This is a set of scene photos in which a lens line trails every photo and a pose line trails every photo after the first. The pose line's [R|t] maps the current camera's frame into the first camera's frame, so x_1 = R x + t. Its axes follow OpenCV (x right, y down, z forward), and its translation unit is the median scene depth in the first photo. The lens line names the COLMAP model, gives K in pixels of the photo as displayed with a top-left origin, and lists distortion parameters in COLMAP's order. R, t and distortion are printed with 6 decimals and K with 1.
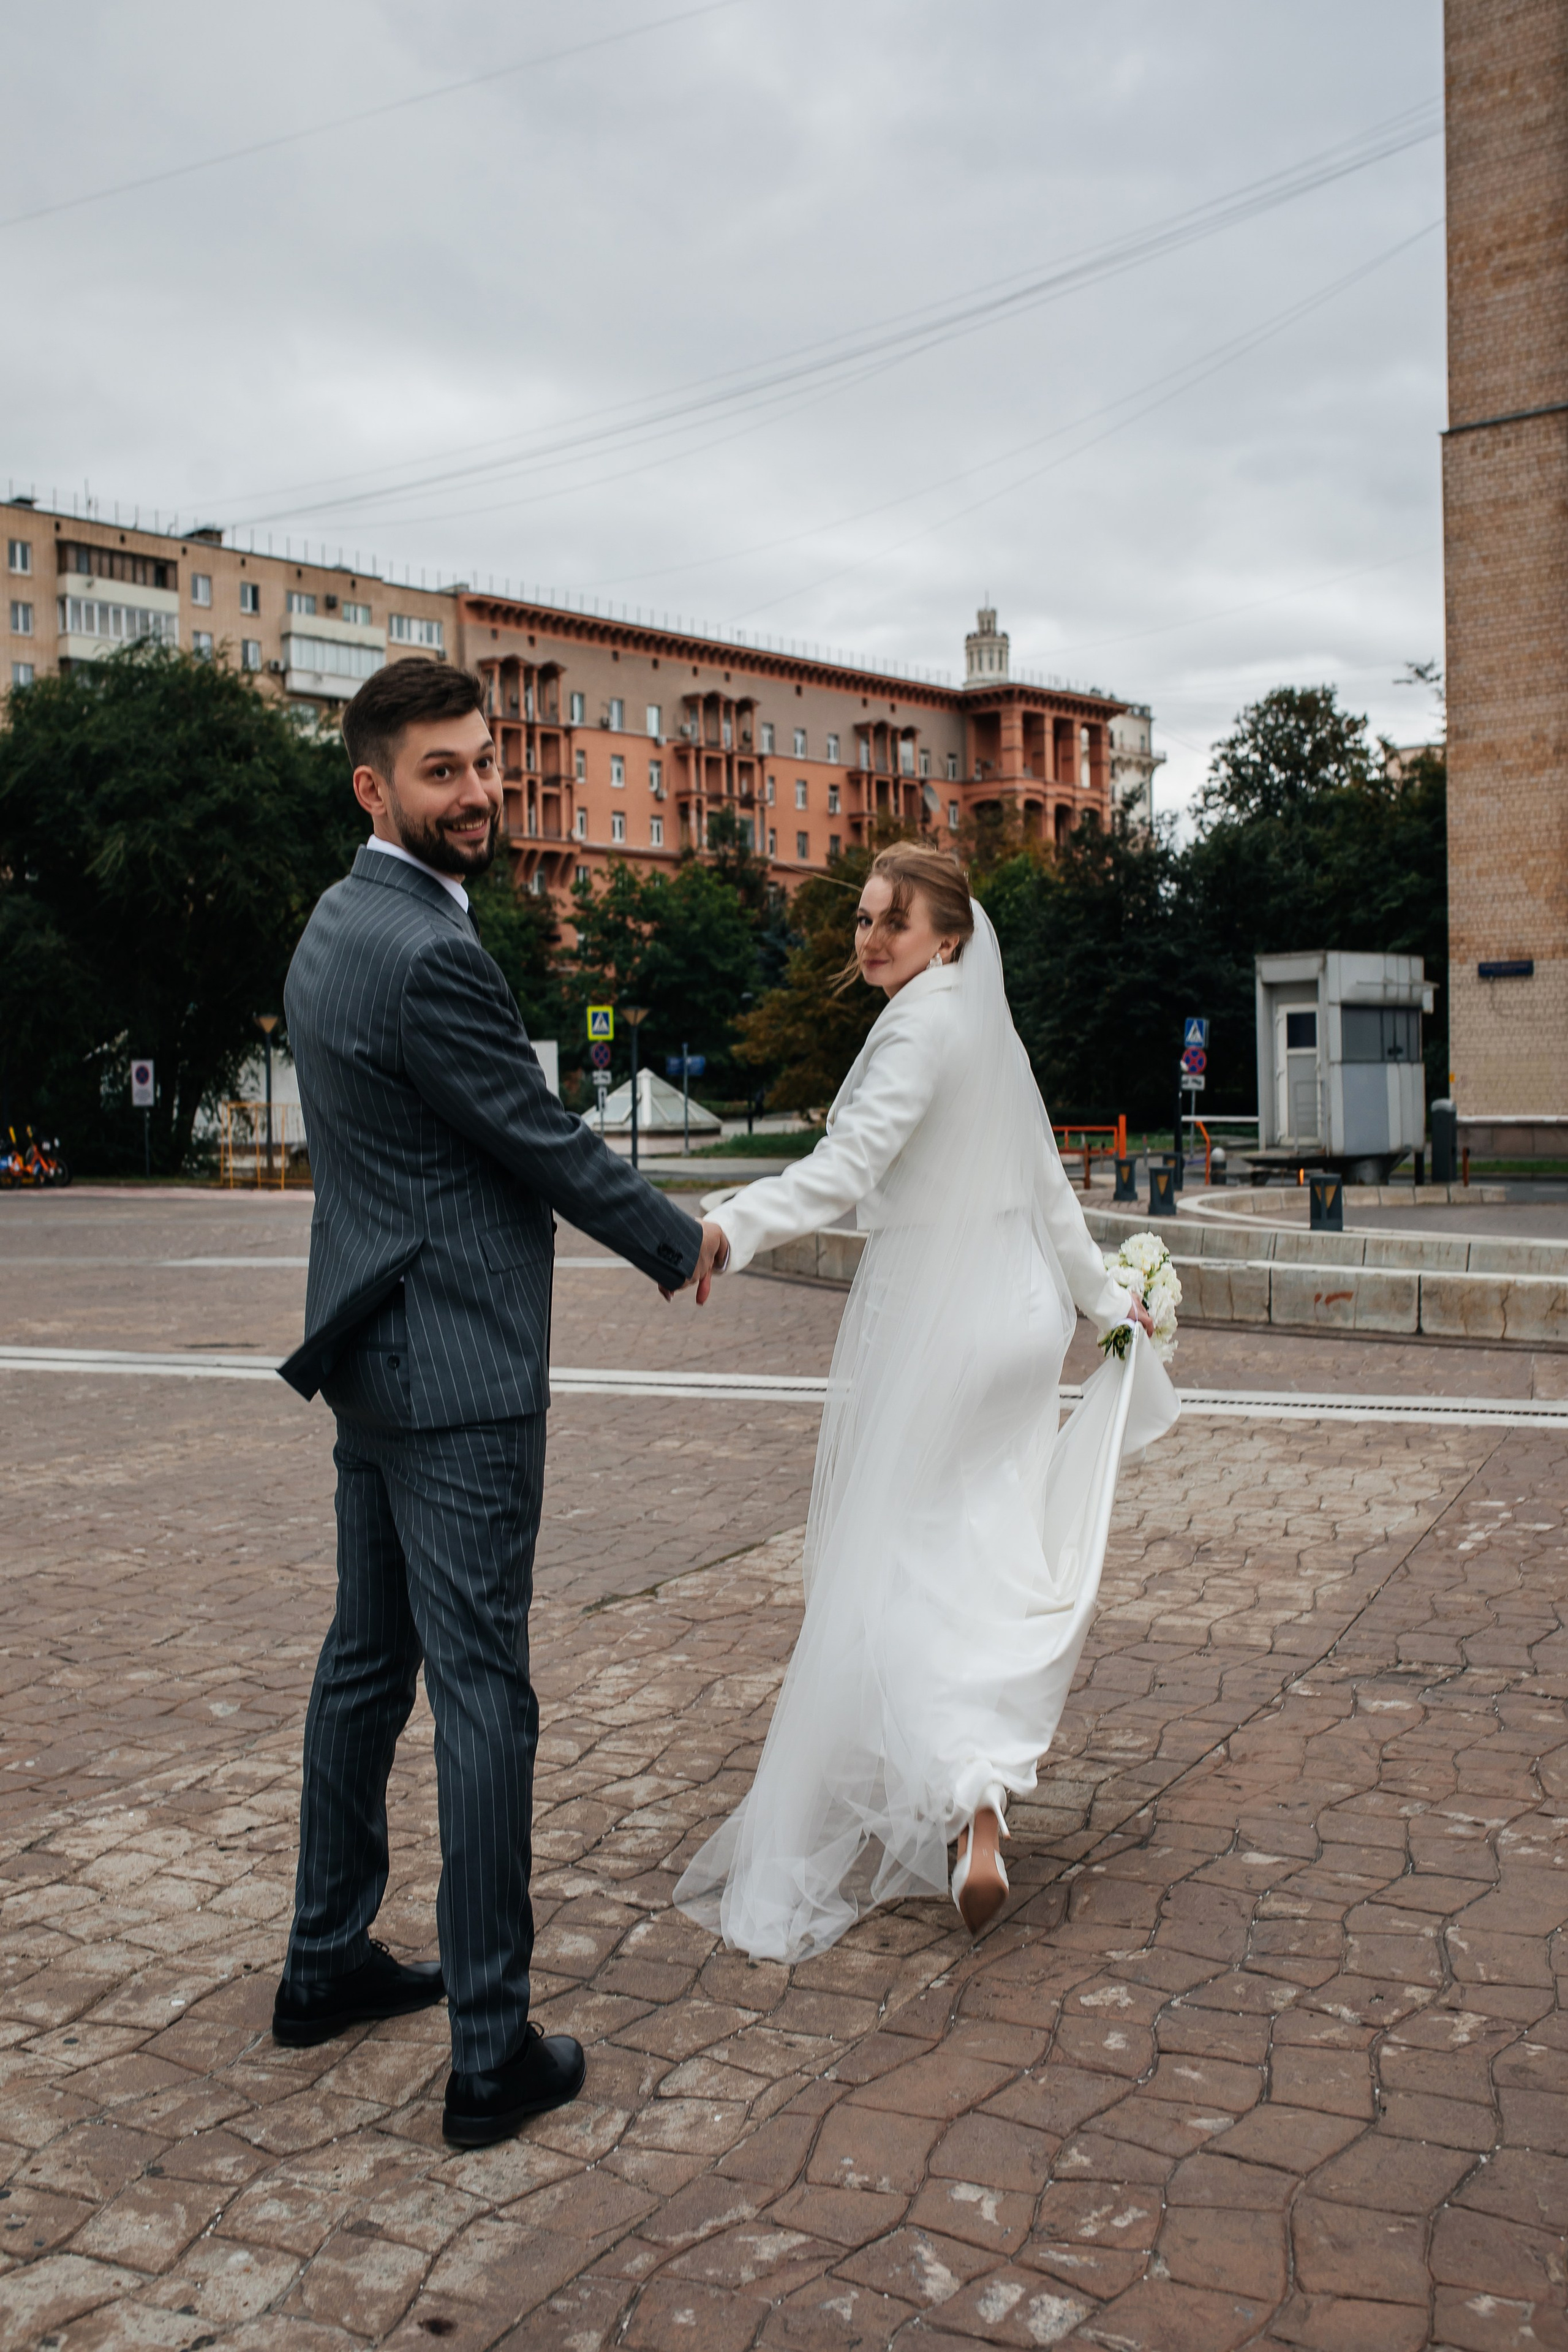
lens RADIAL K [[2318.9, 0, 789.5], [0, 2318.9, 1180.4], [0, 0, 1]] dist [-0.067131, 0.103436]
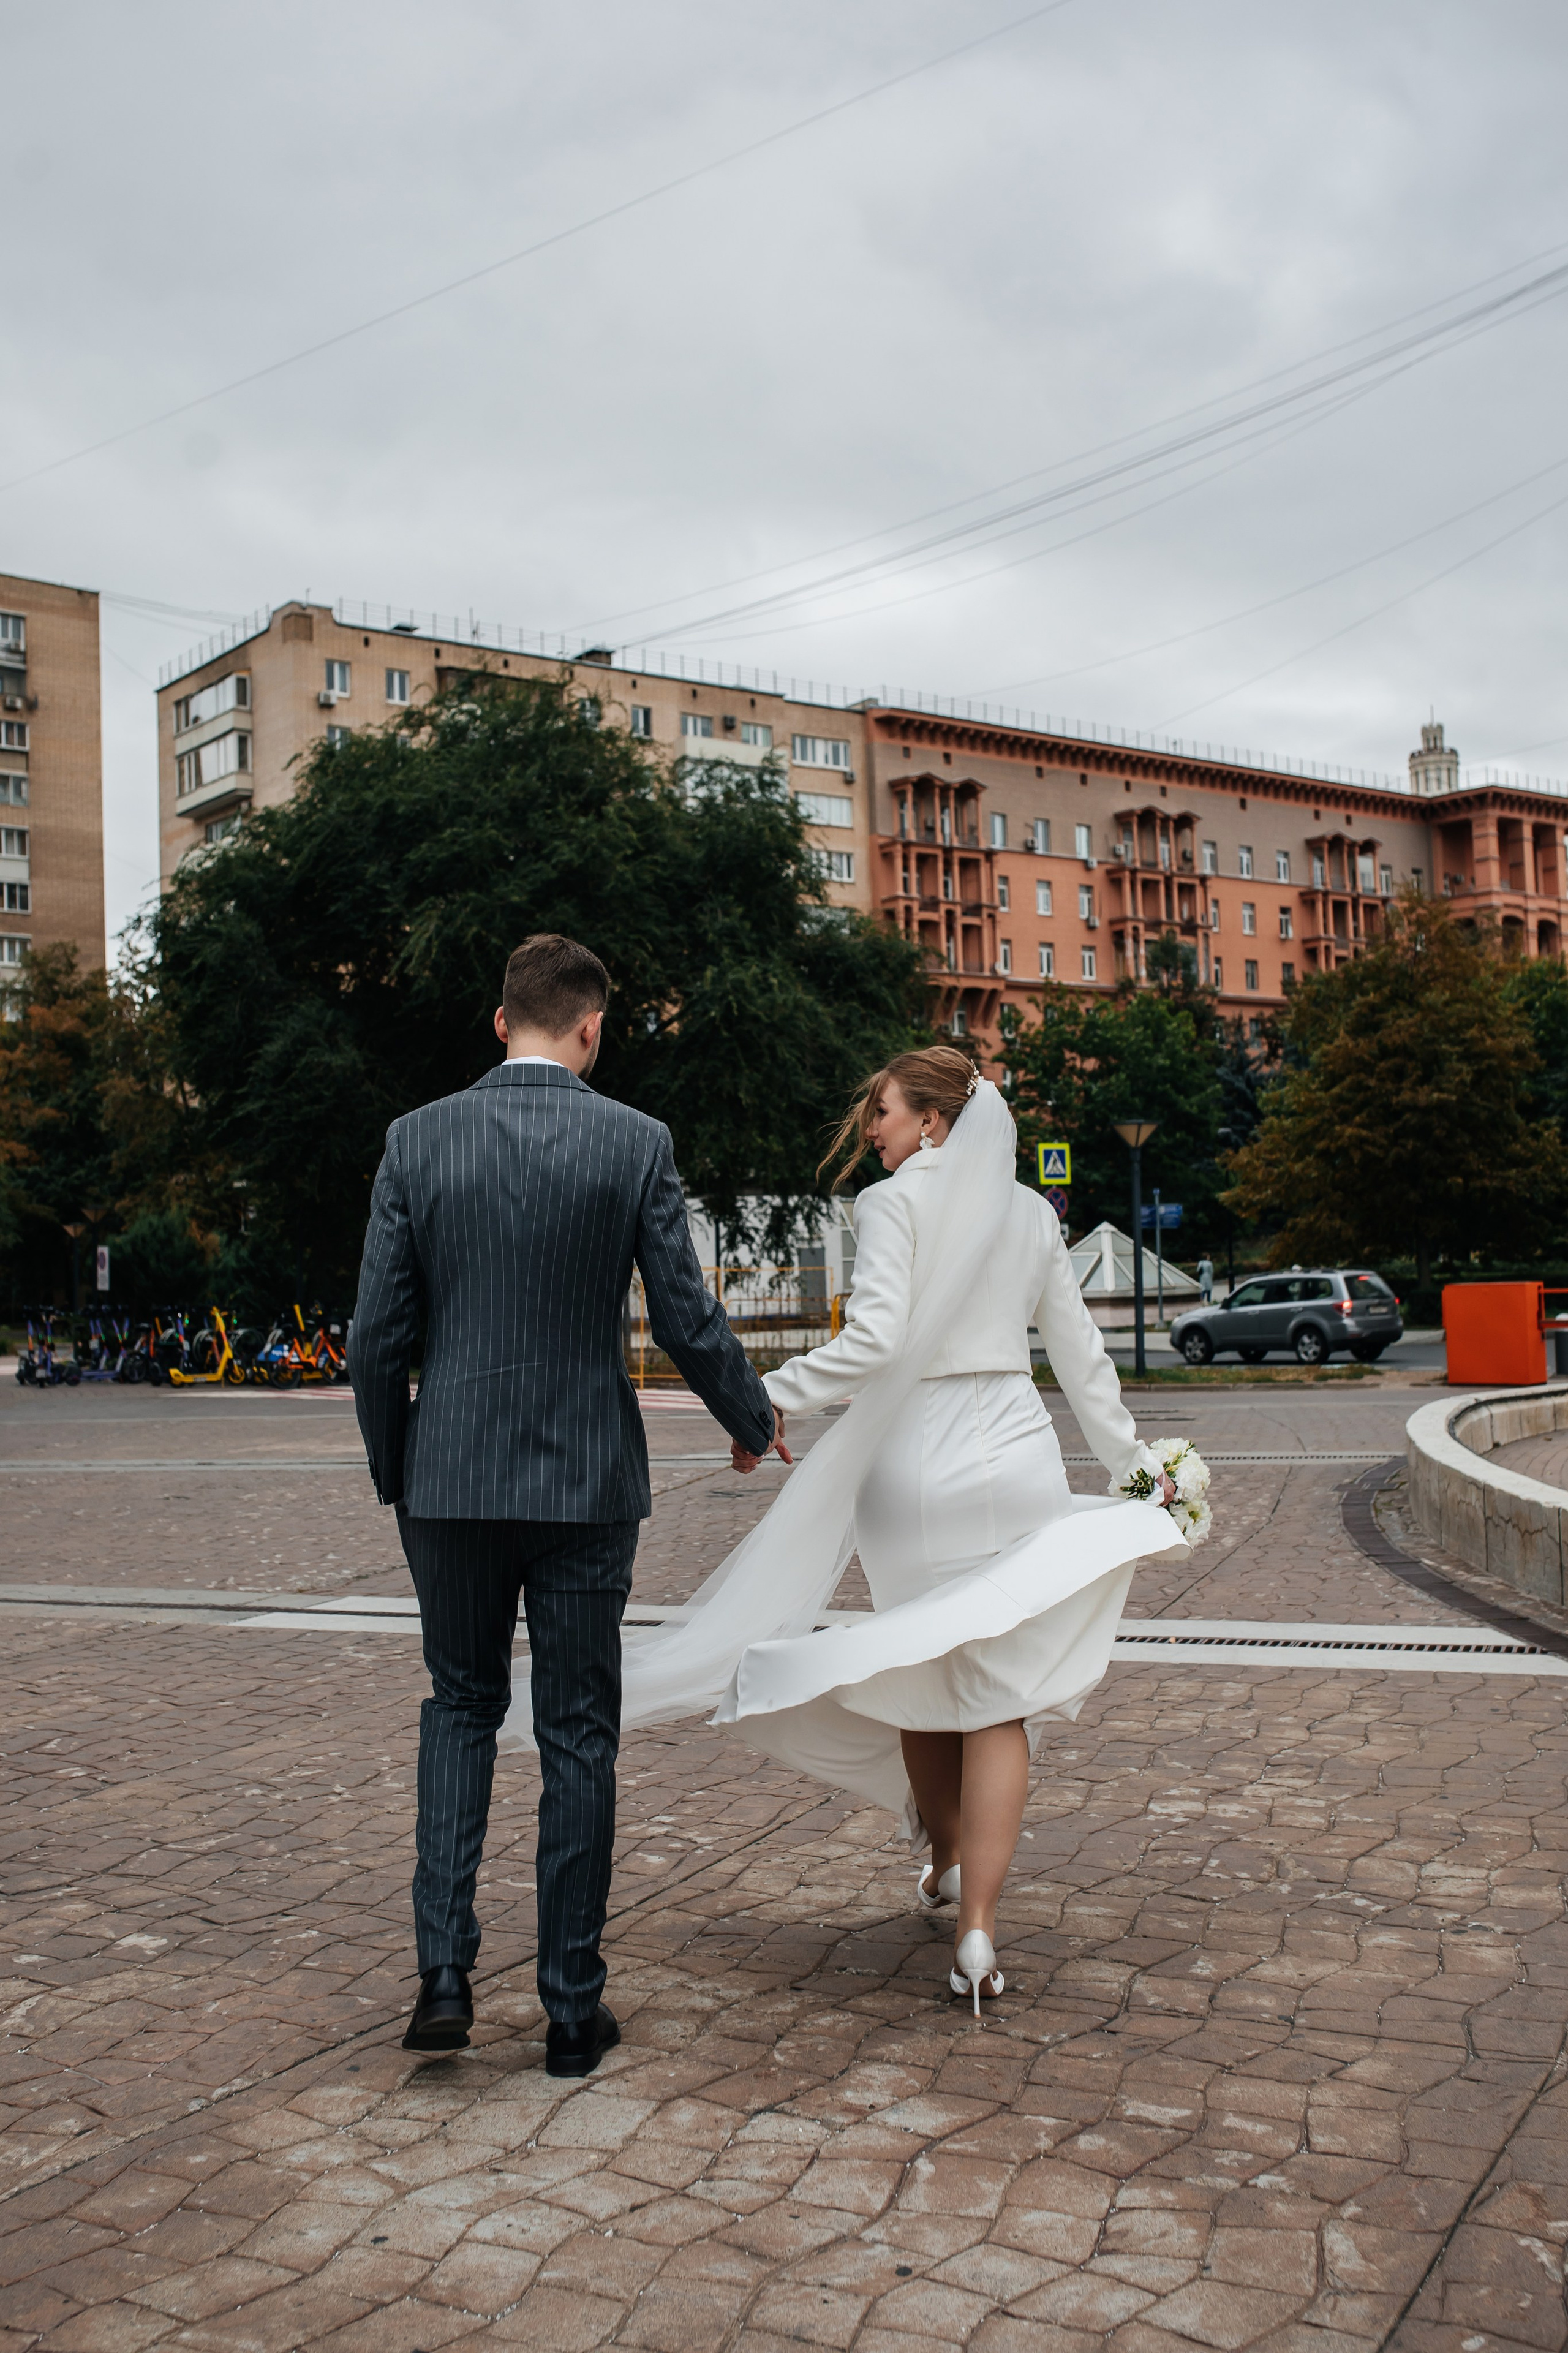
lens RADIAL K [[2319.7, 0, 789.5], [0, 2319.7, 1180.9], [0, 0, 1]] dist [-0.067131, 0.103436]
pose [[0.984277, -0.021725, -0.175292, -0.016244], [0.009180, 0.997358, -0.072064, -0.002750], [0.176394, 0.069322, 0.981876, 0.103431]]
